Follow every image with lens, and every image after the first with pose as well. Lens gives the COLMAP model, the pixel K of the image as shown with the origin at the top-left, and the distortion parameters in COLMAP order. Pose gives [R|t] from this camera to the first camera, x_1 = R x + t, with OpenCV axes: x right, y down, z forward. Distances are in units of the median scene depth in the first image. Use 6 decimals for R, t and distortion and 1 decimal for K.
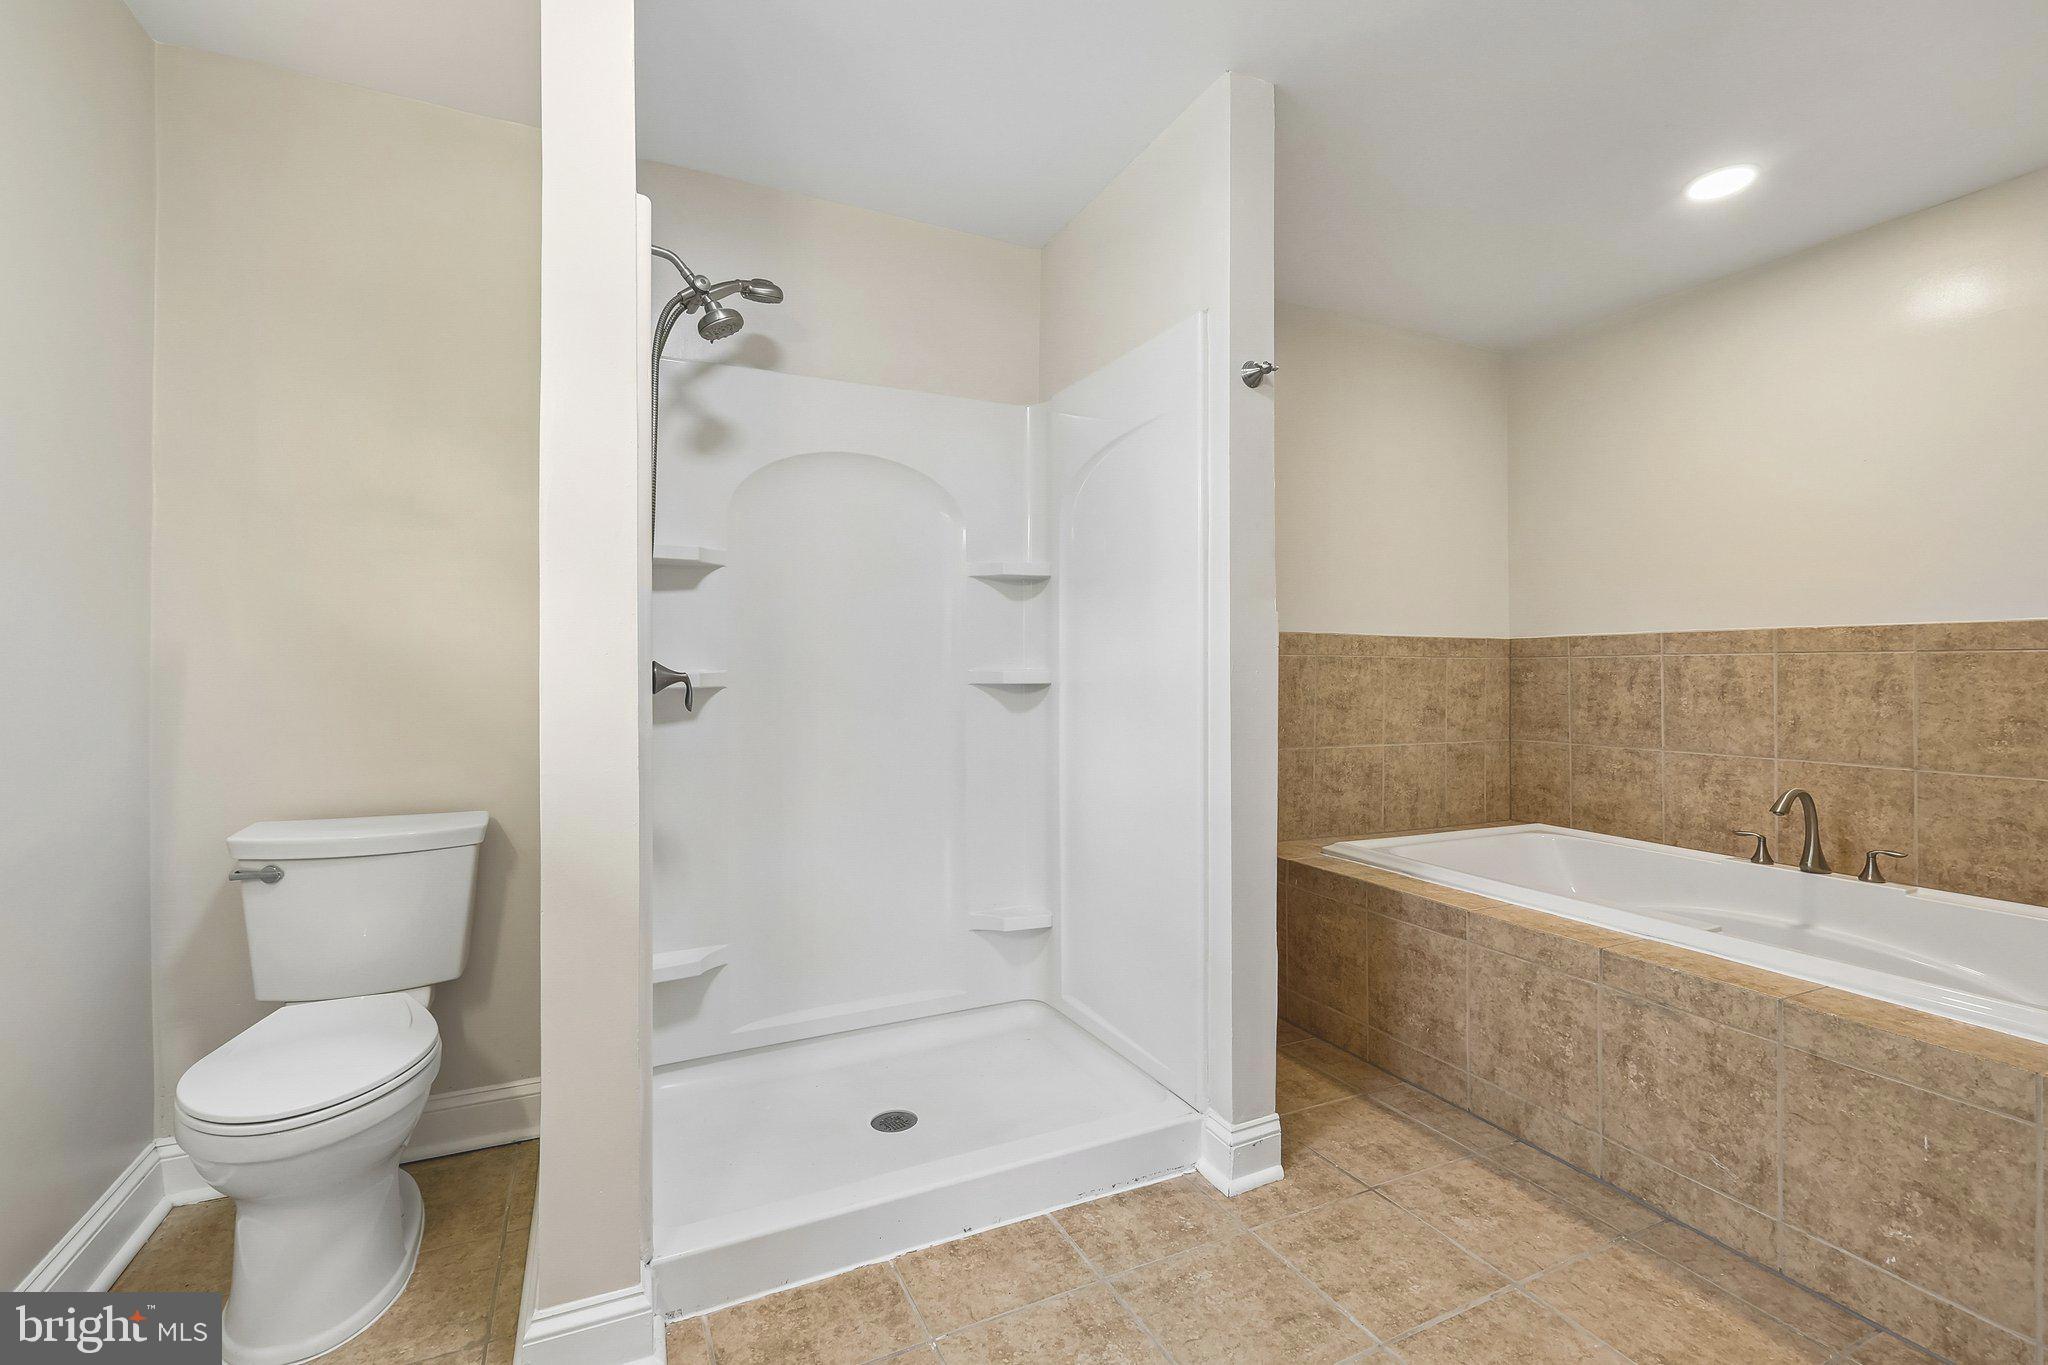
lens RADIAL K [[895.1, 0, 1024.3], [0, 895.1, 680.7], [0, 0, 1]] dist [-0.000681, 0.000009]
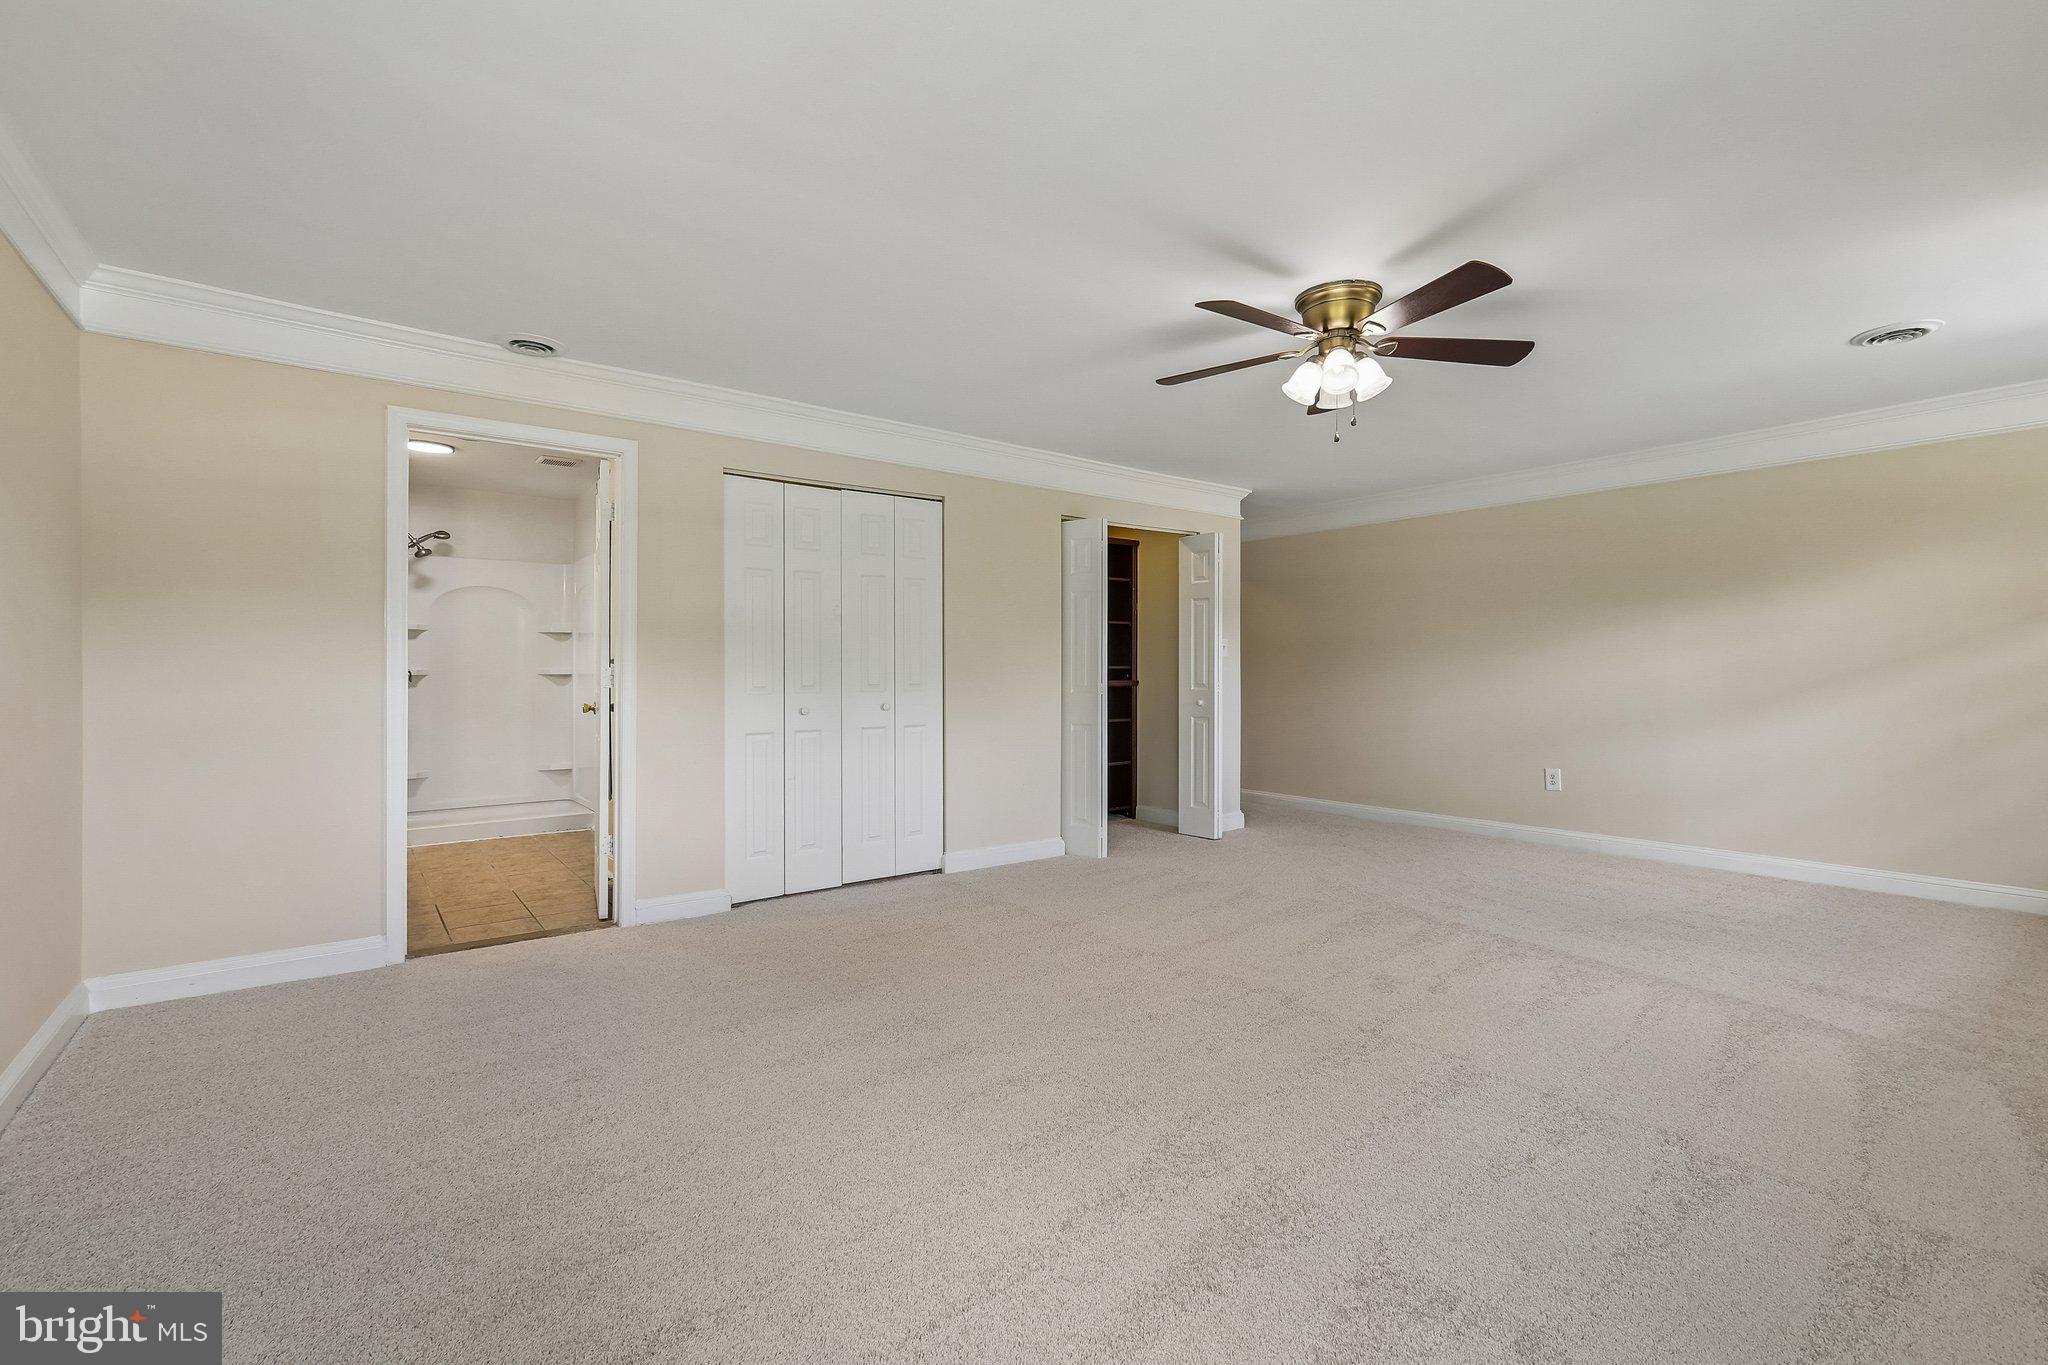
lens RADIAL K [[895.1, 0, 1021.3], [0, 895.1, 673.9], [0, 0, 1]] dist [-0.000681, 0.000009]
pose [[0.982921, 0.003802, 0.183989, 0.844048], [-0.000976, 0.999880, -0.015448, 0.041338], [-0.184025, 0.015005, 0.982807, -1.803036]]
